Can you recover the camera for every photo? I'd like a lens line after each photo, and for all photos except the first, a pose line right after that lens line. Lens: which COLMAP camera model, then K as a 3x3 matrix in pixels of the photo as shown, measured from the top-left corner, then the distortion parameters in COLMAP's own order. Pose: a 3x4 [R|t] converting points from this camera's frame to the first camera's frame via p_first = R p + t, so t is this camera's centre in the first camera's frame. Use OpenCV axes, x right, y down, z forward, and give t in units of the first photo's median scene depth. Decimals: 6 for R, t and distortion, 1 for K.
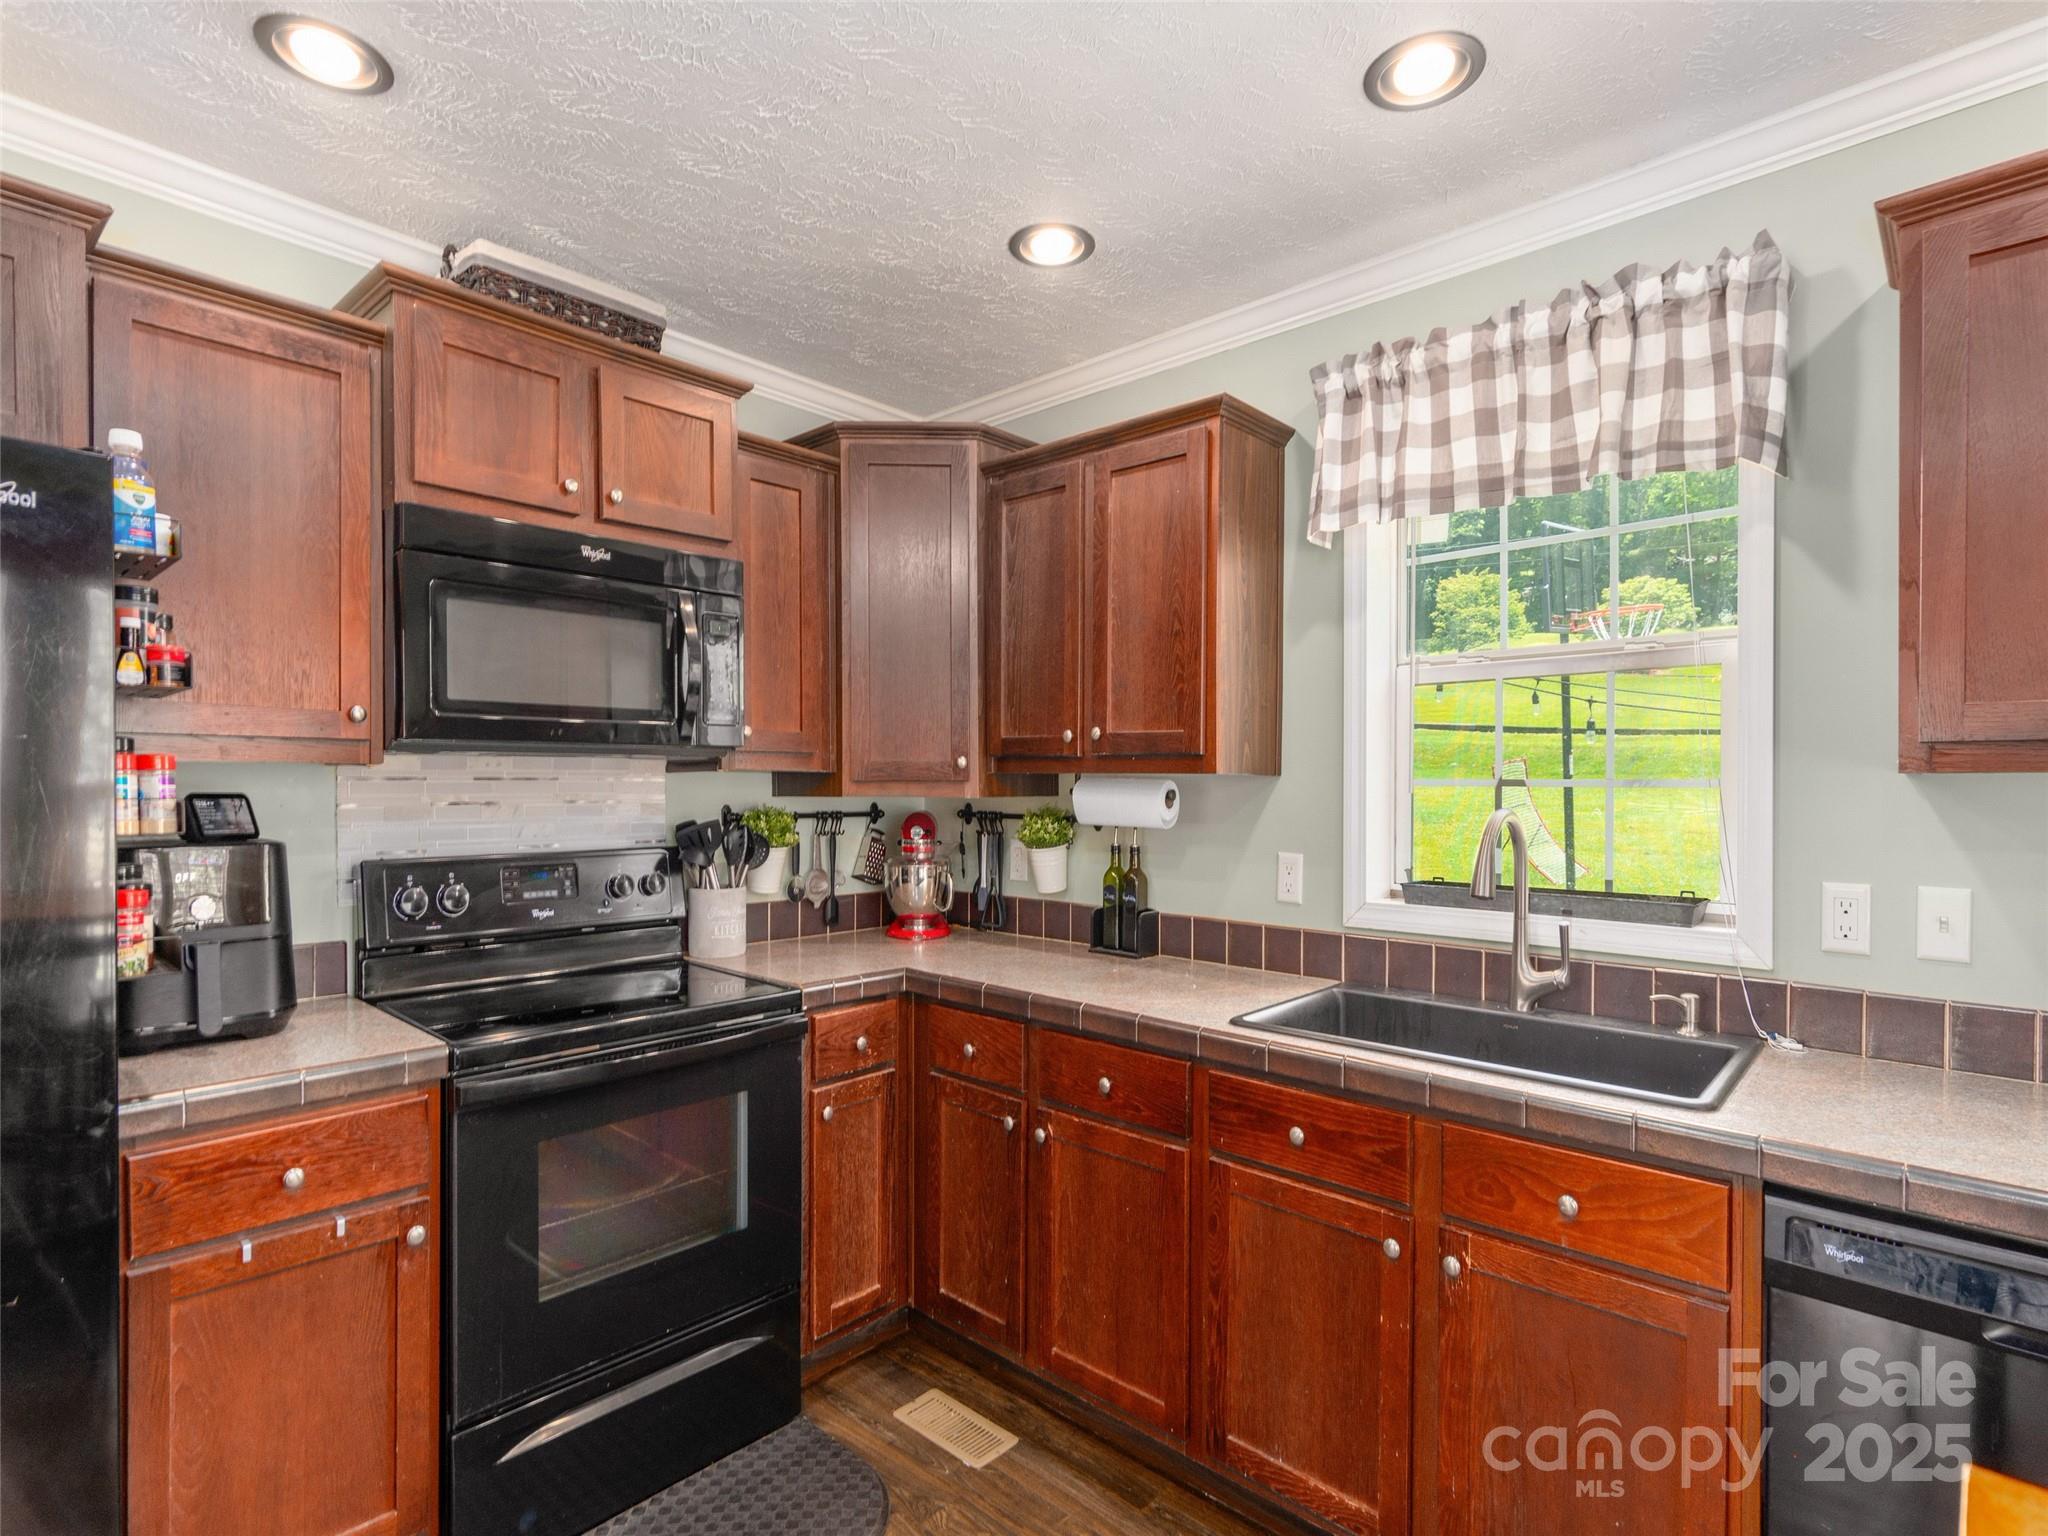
lens RADIAL K [[1004.9, 0, 1037.1], [0, 1004.9, 792.5], [0, 0, 1]] dist [0.001312, 0.000347]
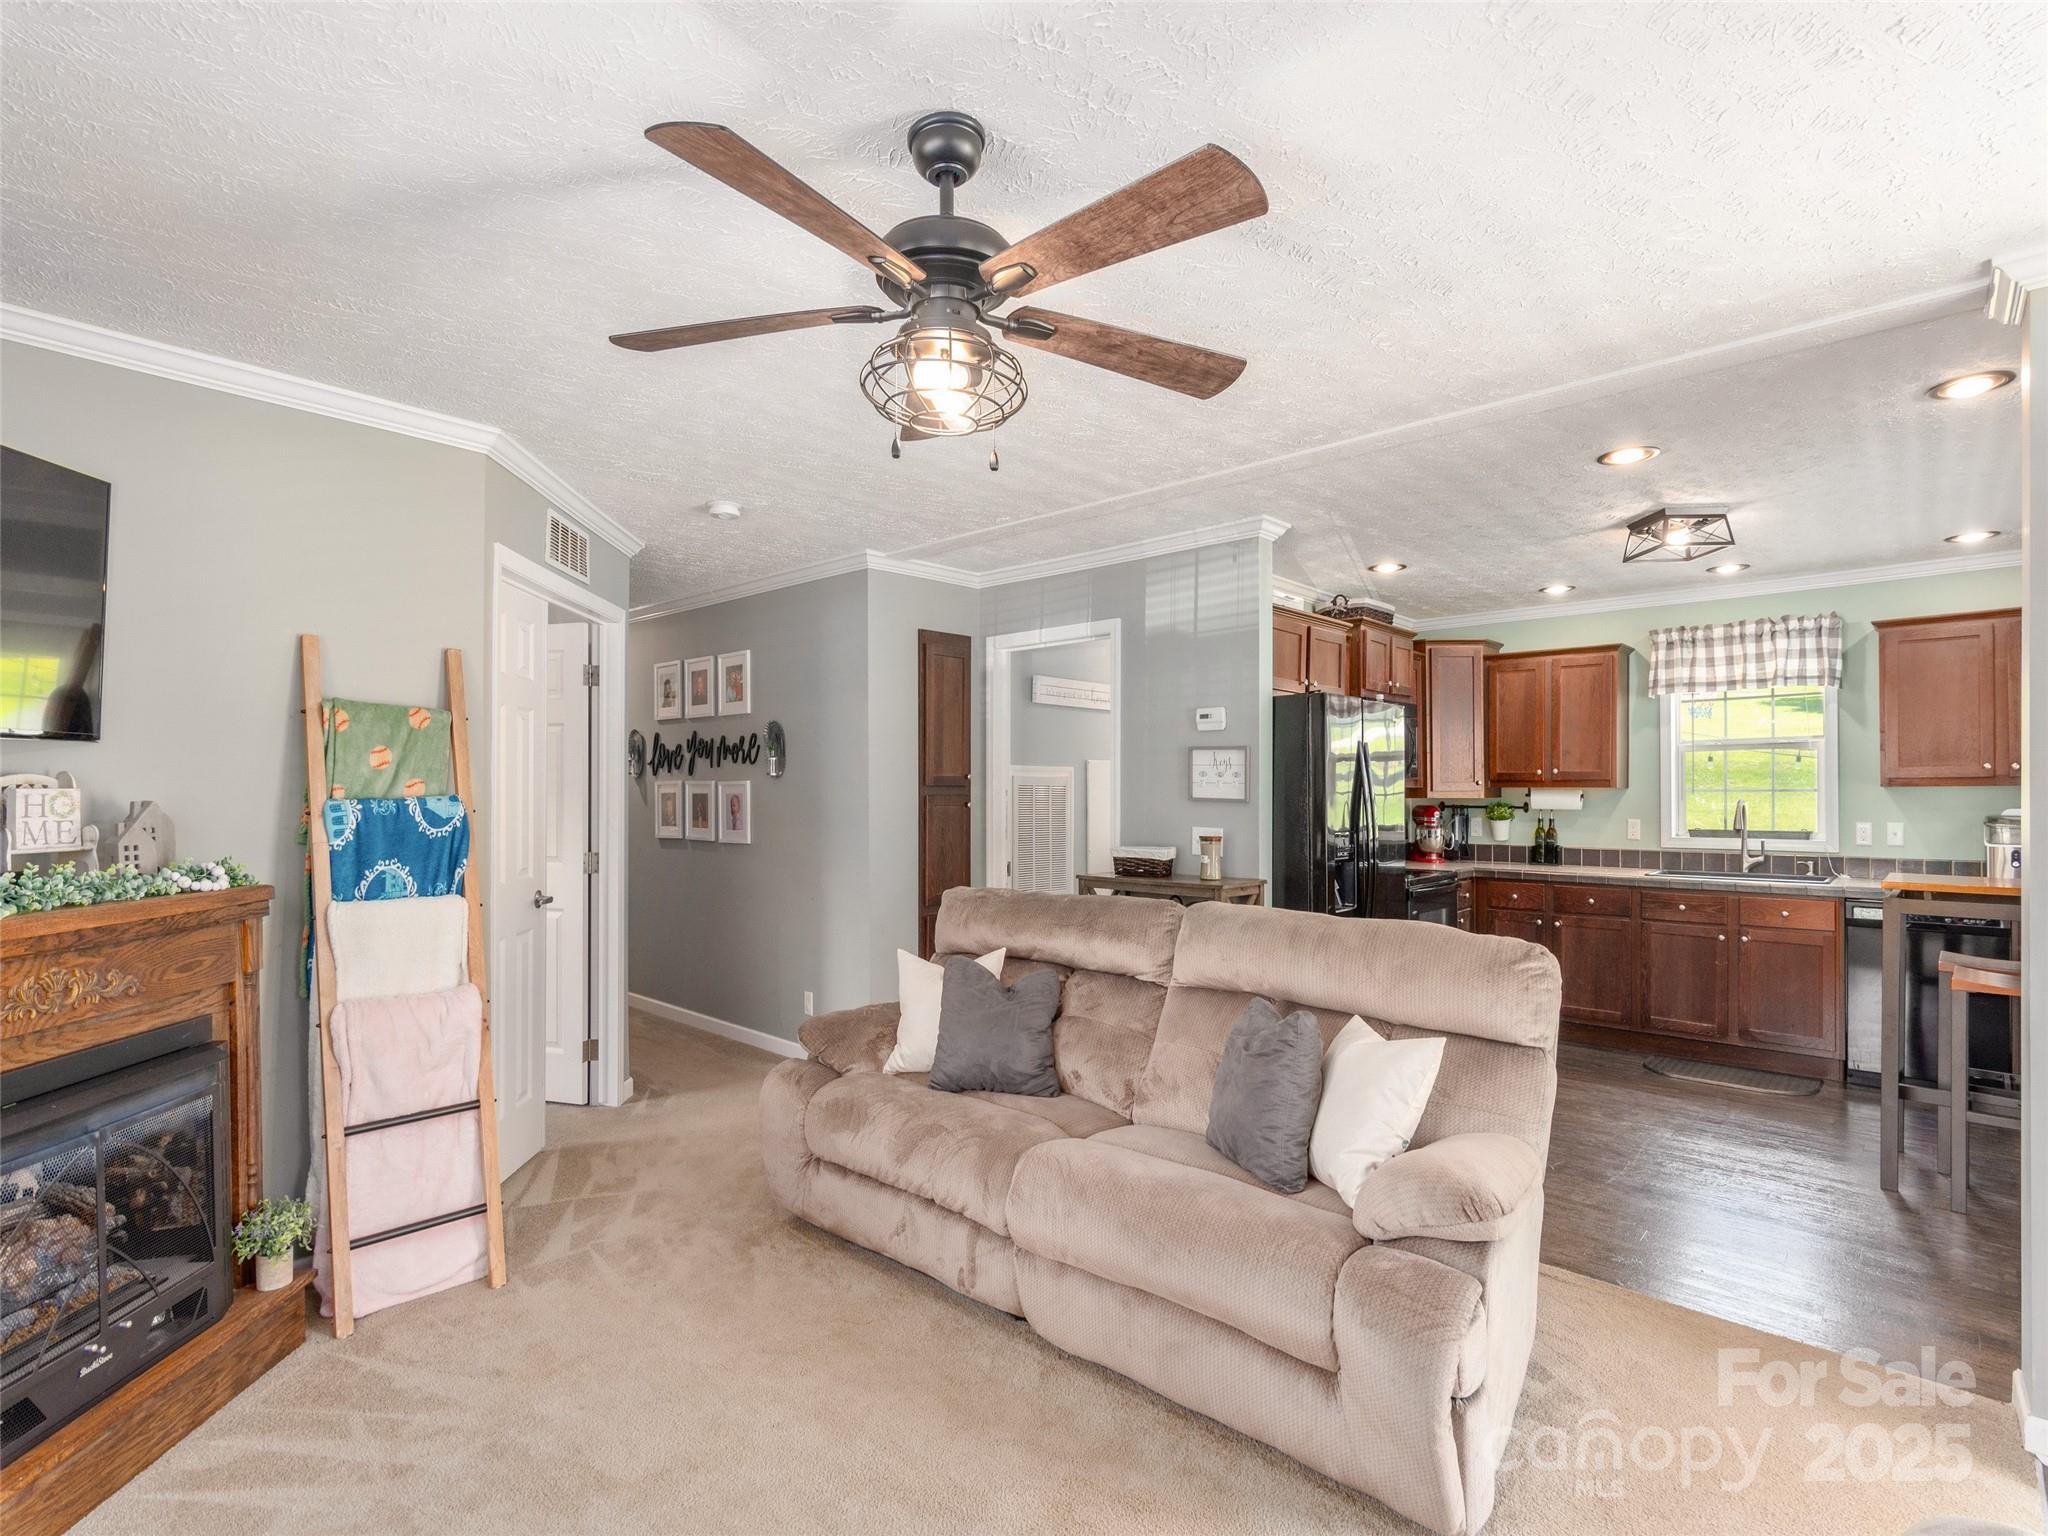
lens RADIAL K [[996.9, 0, 1022.4], [0, 996.9, 792.1], [0, 0, 1]] dist [0.001237, 0.000430]
pose [[0.999970, -0.004852, -0.006038, -1.401993], [0.004789, 0.999935, -0.010334, 0.012731], [0.006087, 0.010304, 0.999928, -1.657025]]
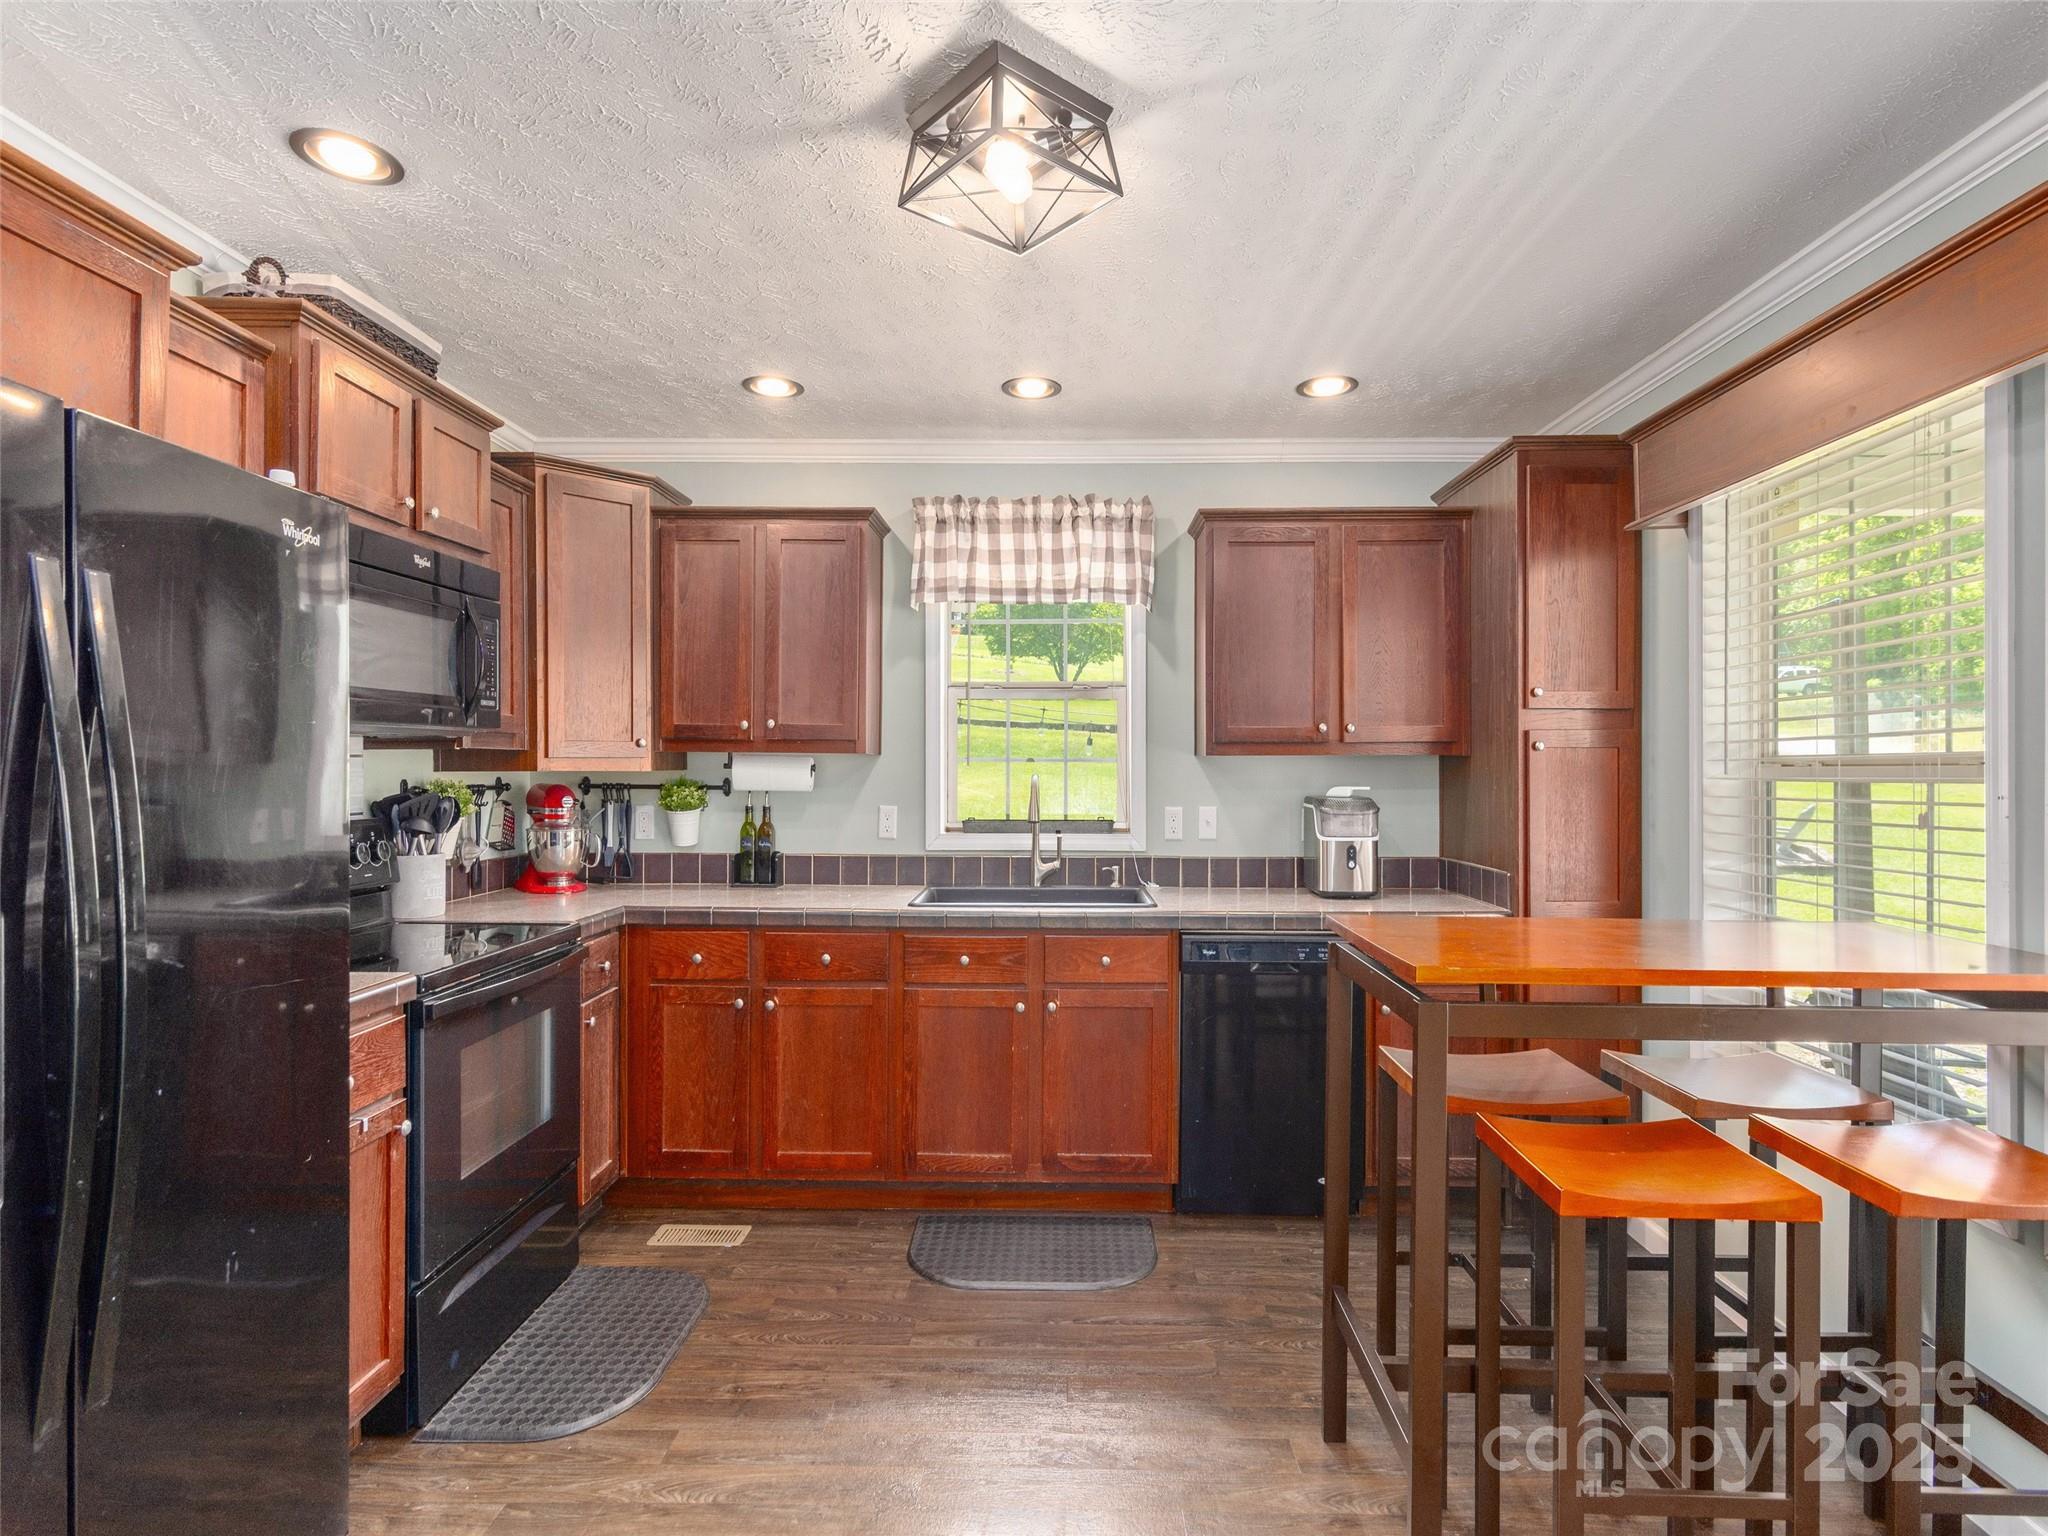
lens RADIAL K [[1017.4, 0, 1039.2], [0, 1017.4, 764.6], [0, 0, 1]] dist [0.001471, 0.000148]
pose [[0.752444, -0.001702, 0.658654, -0.669930], [0.004926, 0.999983, -0.003044, 0.004133], [-0.658638, 0.005535, 0.752440, -0.350850]]
